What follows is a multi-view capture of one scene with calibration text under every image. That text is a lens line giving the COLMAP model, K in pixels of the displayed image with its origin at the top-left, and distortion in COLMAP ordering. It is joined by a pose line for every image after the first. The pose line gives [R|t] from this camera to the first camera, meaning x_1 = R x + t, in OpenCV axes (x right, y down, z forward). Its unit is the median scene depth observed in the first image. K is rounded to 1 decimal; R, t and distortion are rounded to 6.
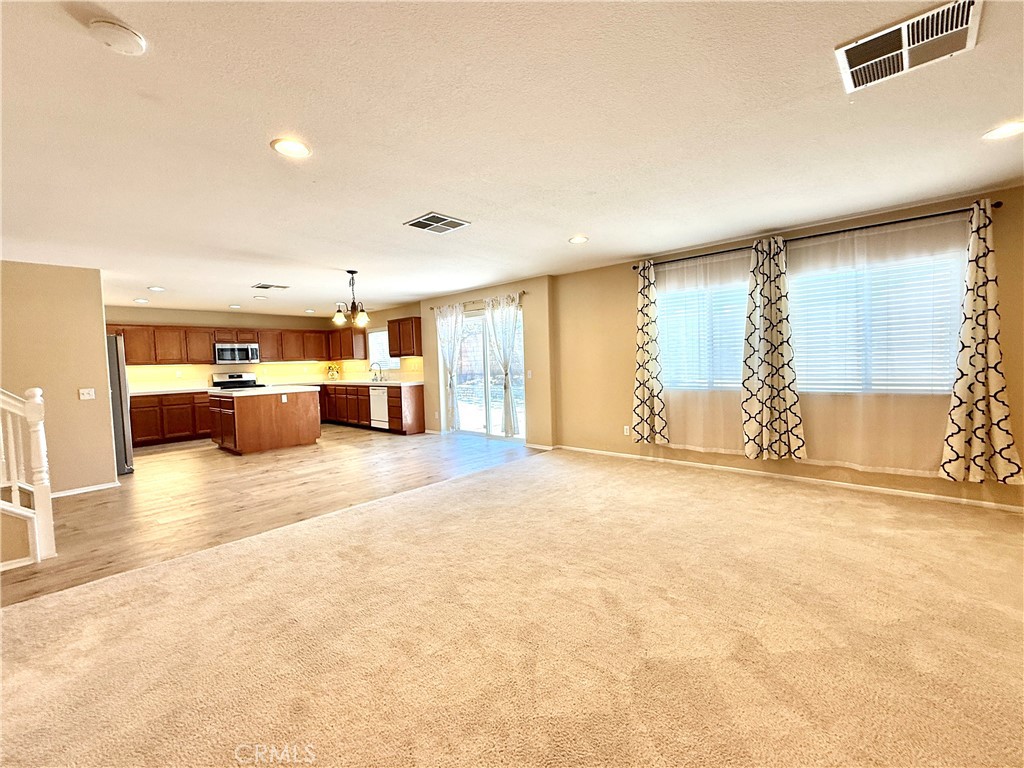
lens RADIAL K [[439.8, 0, 513.4], [0, 439.8, 381.1], [0, 0, 1]] dist [0.003031, 0.000351]
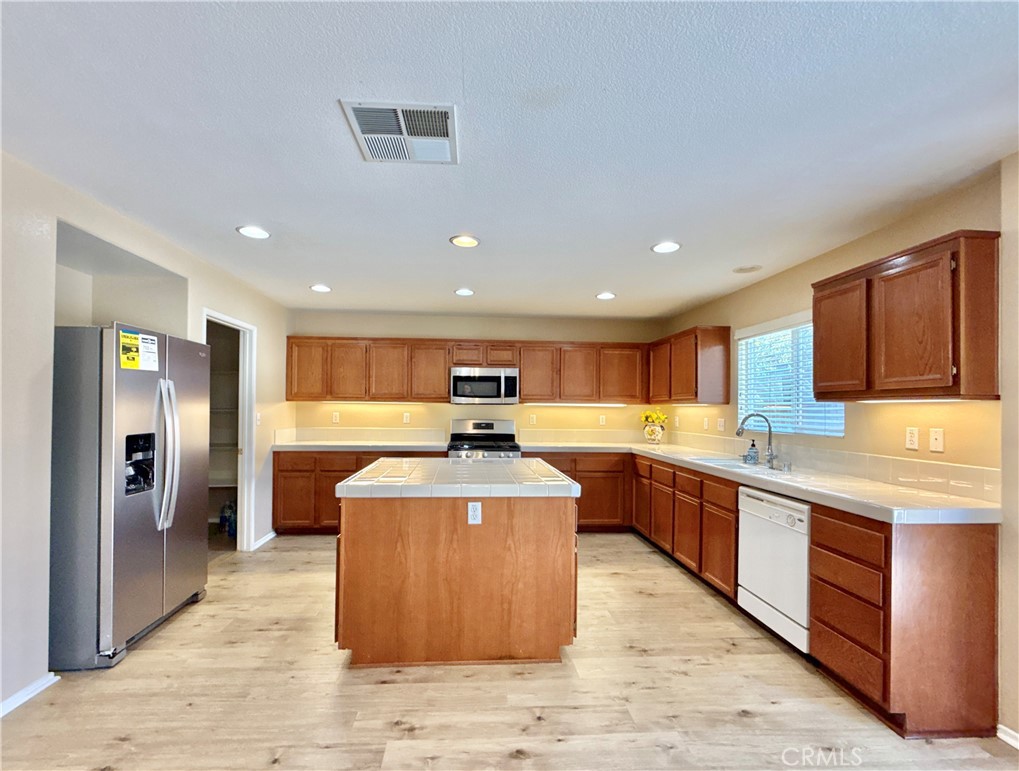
lens RADIAL K [[457.7, 0, 492.9], [0, 457.7, 401.6], [0, 0, 1]] dist [-0.001811, -0.000292]
pose [[0.712034, 0.031071, -0.701457, -0.216323], [-0.064590, 0.997683, -0.021371, -0.031464], [0.699168, 0.060525, 0.712391, 0.610457]]
